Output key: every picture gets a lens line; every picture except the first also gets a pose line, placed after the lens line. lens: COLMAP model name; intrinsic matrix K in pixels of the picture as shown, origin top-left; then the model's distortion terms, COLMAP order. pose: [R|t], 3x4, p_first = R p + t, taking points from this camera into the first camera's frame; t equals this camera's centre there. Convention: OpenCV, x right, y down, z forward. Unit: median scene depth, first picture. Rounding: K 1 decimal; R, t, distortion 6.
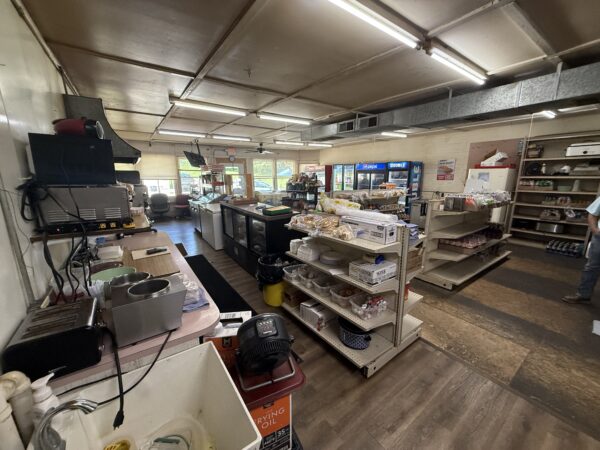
lens RADIAL K [[238.4, 0, 298.1], [0, 238.4, 223.4], [0, 0, 1]] dist [-0.002662, 0.000764]
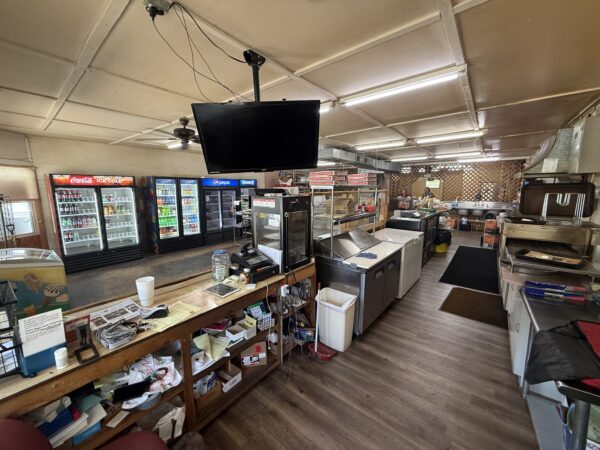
lens RADIAL K [[238.4, 0, 299.0], [0, 238.4, 227.1], [0, 0, 1]] dist [-0.002662, 0.000764]
pose [[-0.257531, -0.150007, 0.954555, -0.675020], [0.208814, 0.955893, 0.206554, -0.221123], [-0.943438, 0.252519, -0.214848, 1.041508]]
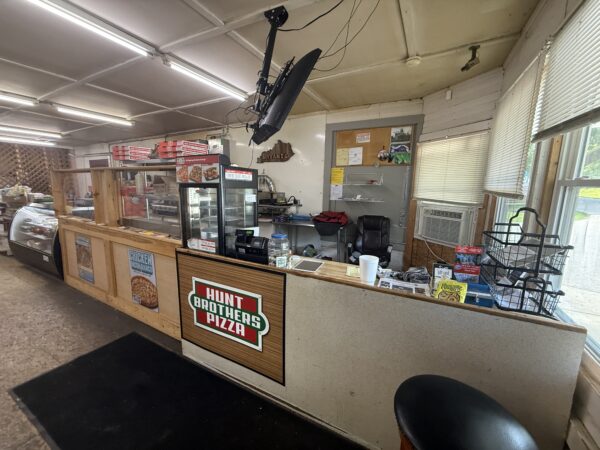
lens RADIAL K [[238.4, 0, 298.6], [0, 238.4, 225.5], [0, 0, 1]] dist [-0.002662, 0.000764]
pose [[-0.901220, 0.055975, -0.429732, -0.329827], [-0.105858, 0.933149, 0.343551, -0.238994], [0.420234, 0.355106, -0.835047, 1.250320]]
